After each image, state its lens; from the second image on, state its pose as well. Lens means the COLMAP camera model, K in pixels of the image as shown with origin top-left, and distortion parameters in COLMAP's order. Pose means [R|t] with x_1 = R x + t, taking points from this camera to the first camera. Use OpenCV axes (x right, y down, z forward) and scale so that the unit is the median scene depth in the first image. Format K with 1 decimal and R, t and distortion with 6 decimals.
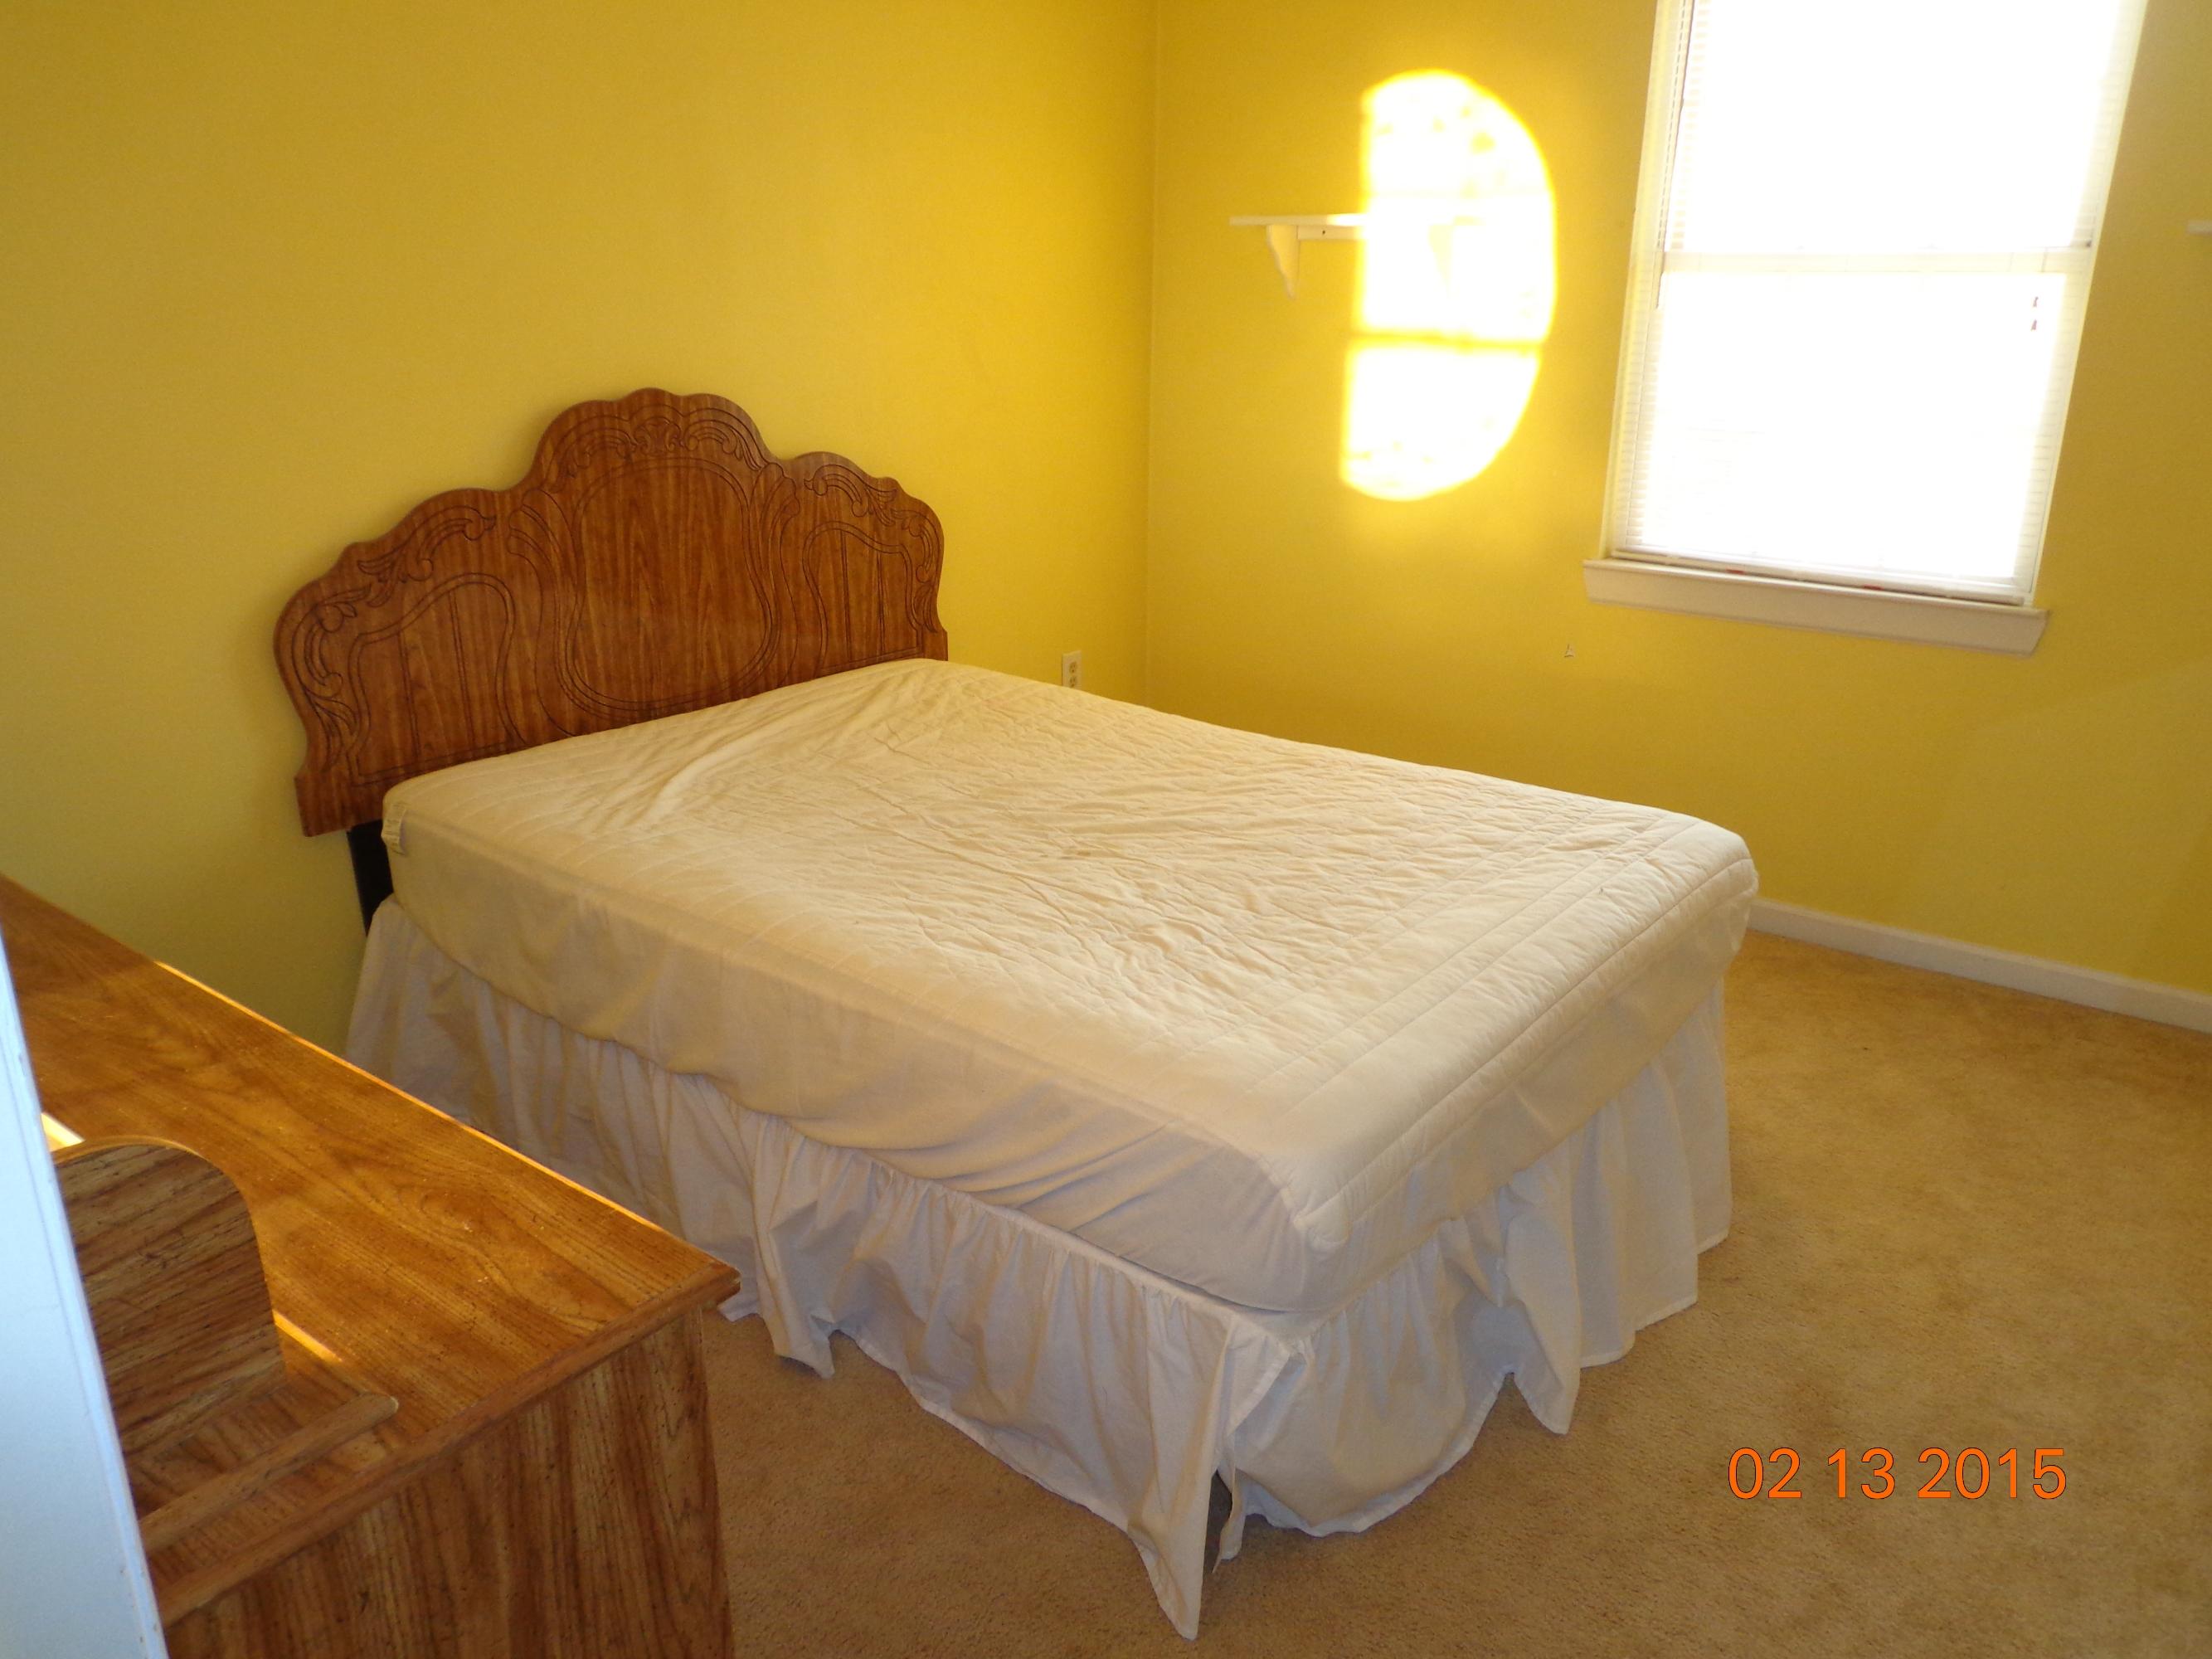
lens RADIAL K [[1646.5, 0, 1103.2], [0, 1646.5, 828.2], [0, 0, 1]] dist [0.007672, -0.001128]
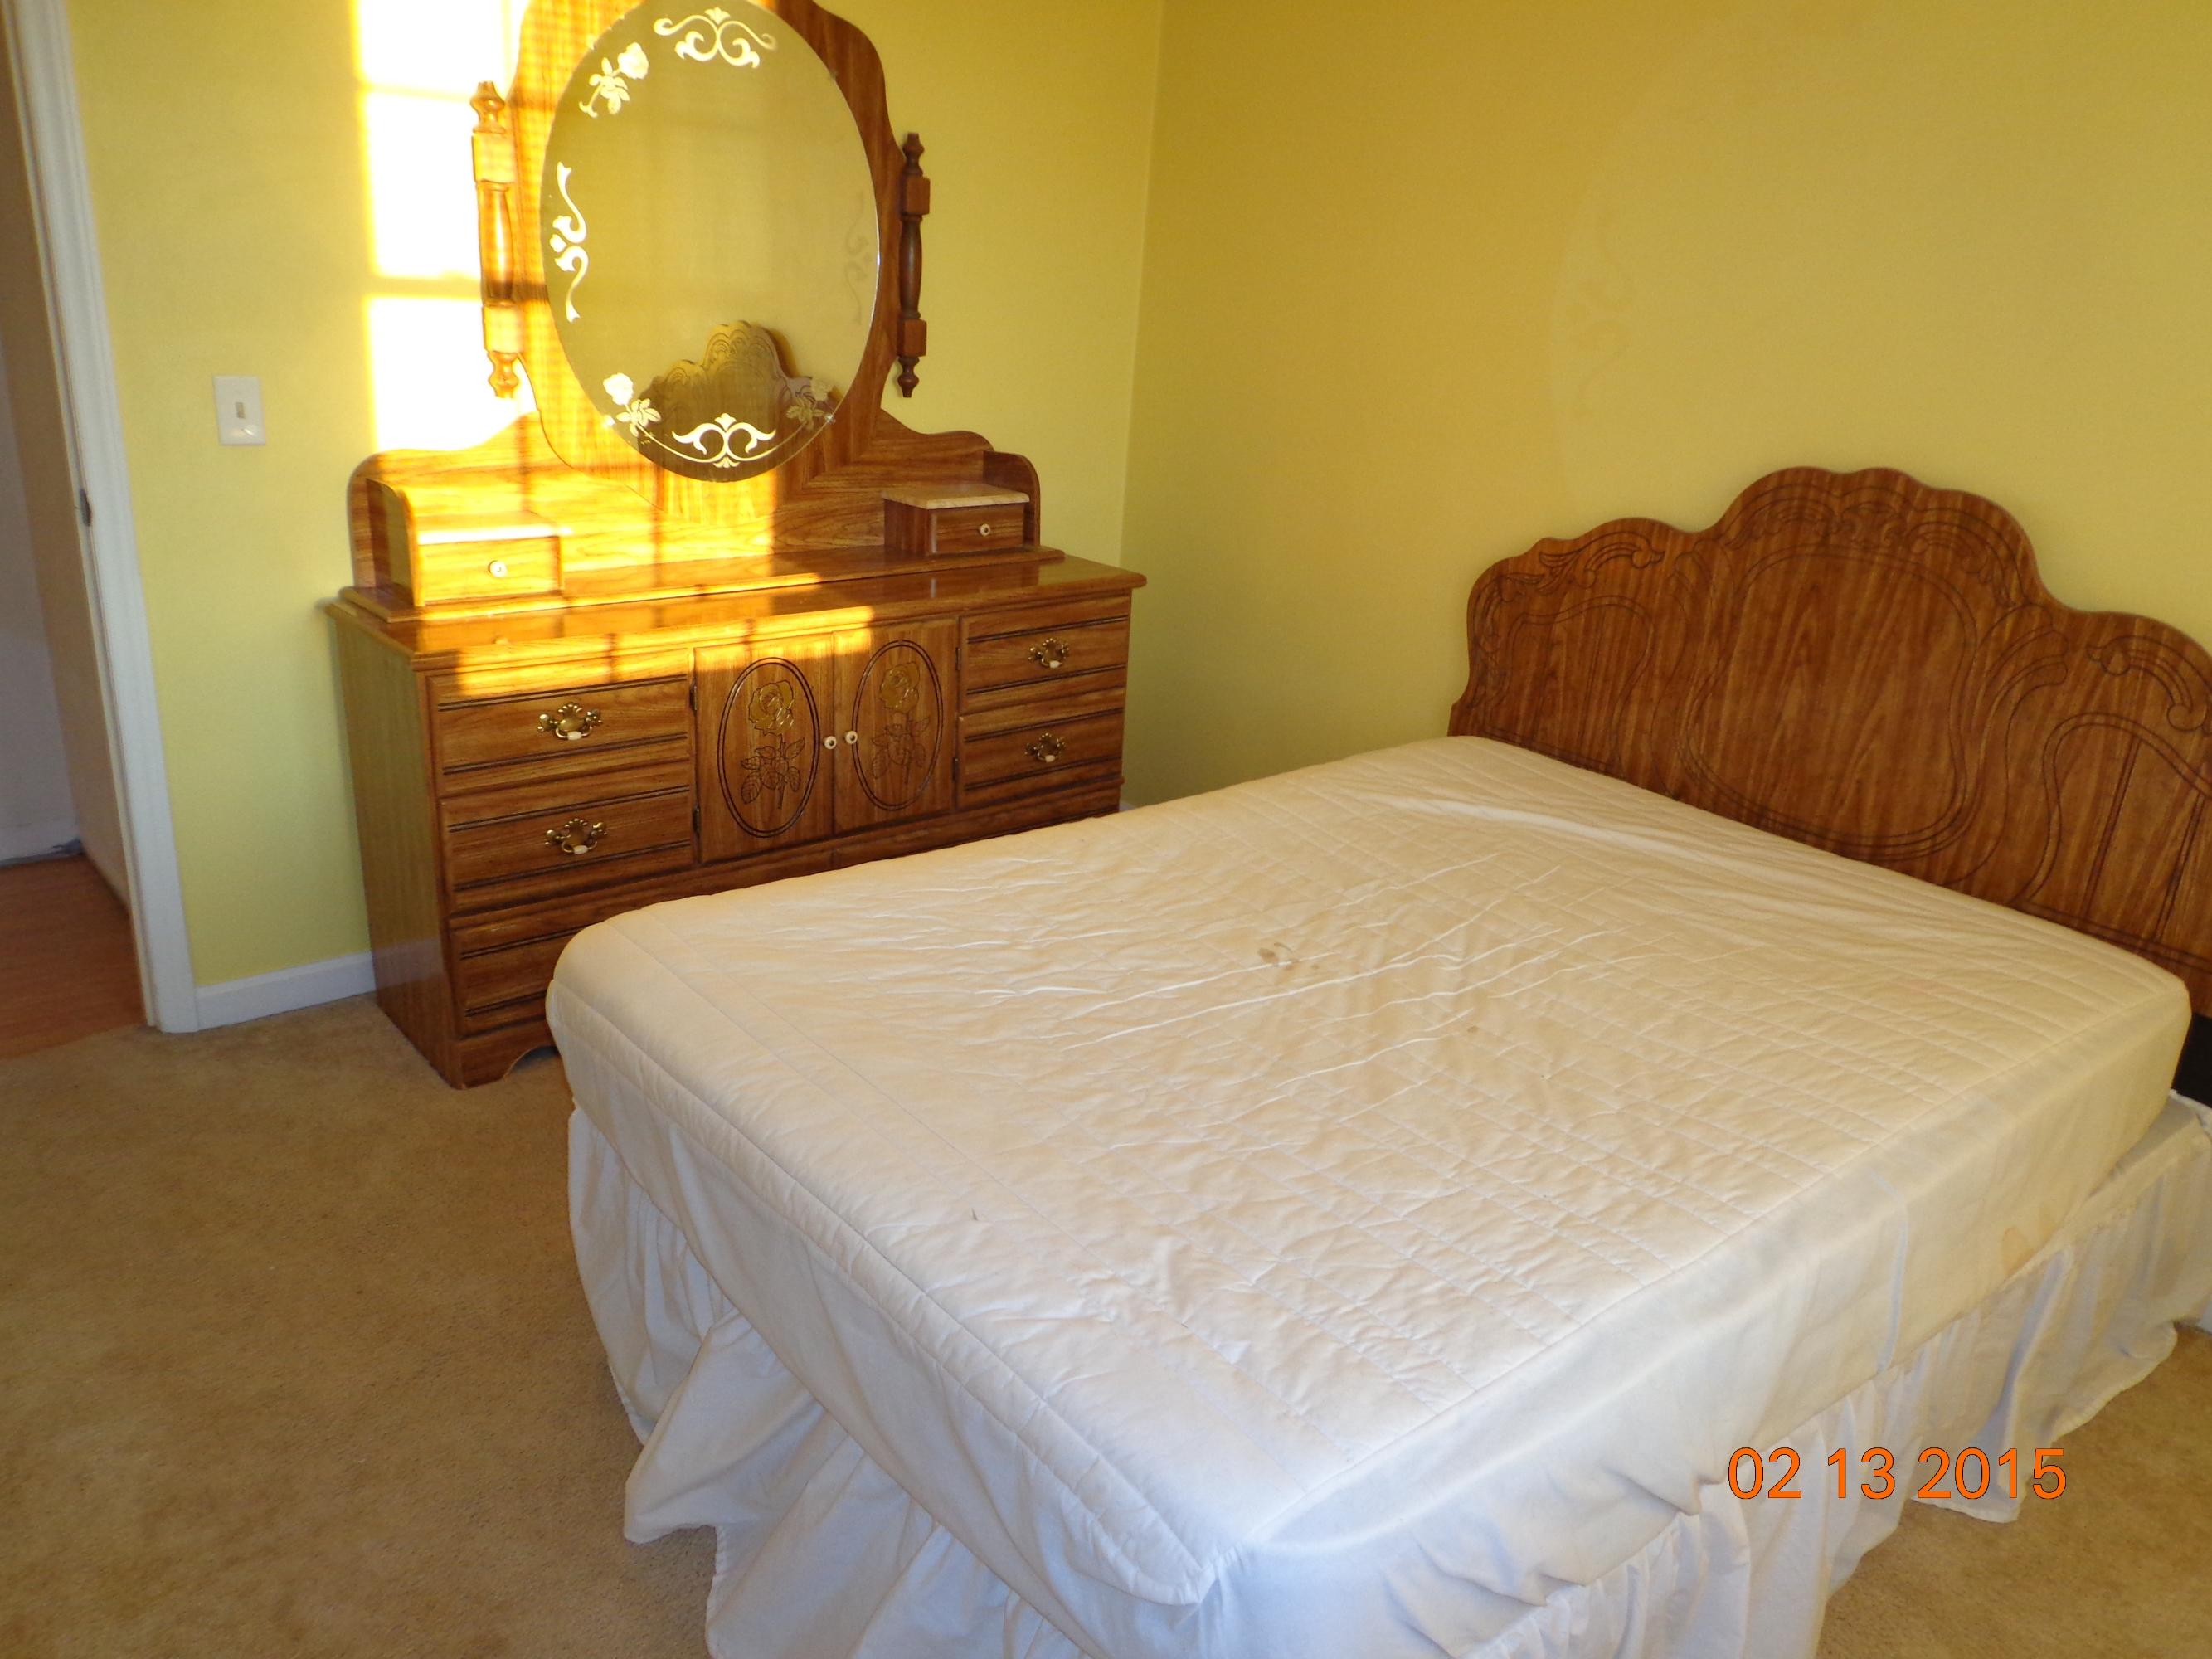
lens RADIAL K [[1646.5, 0, 1101.3], [0, 1646.5, 830.8], [0, 0, 1]] dist [0.007672, -0.001128]
pose [[-0.200710, 0.318265, -0.926511, 0.651274], [-0.381609, 0.845652, 0.373158, -0.272752], [0.902269, 0.428462, -0.048278, 0.758765]]
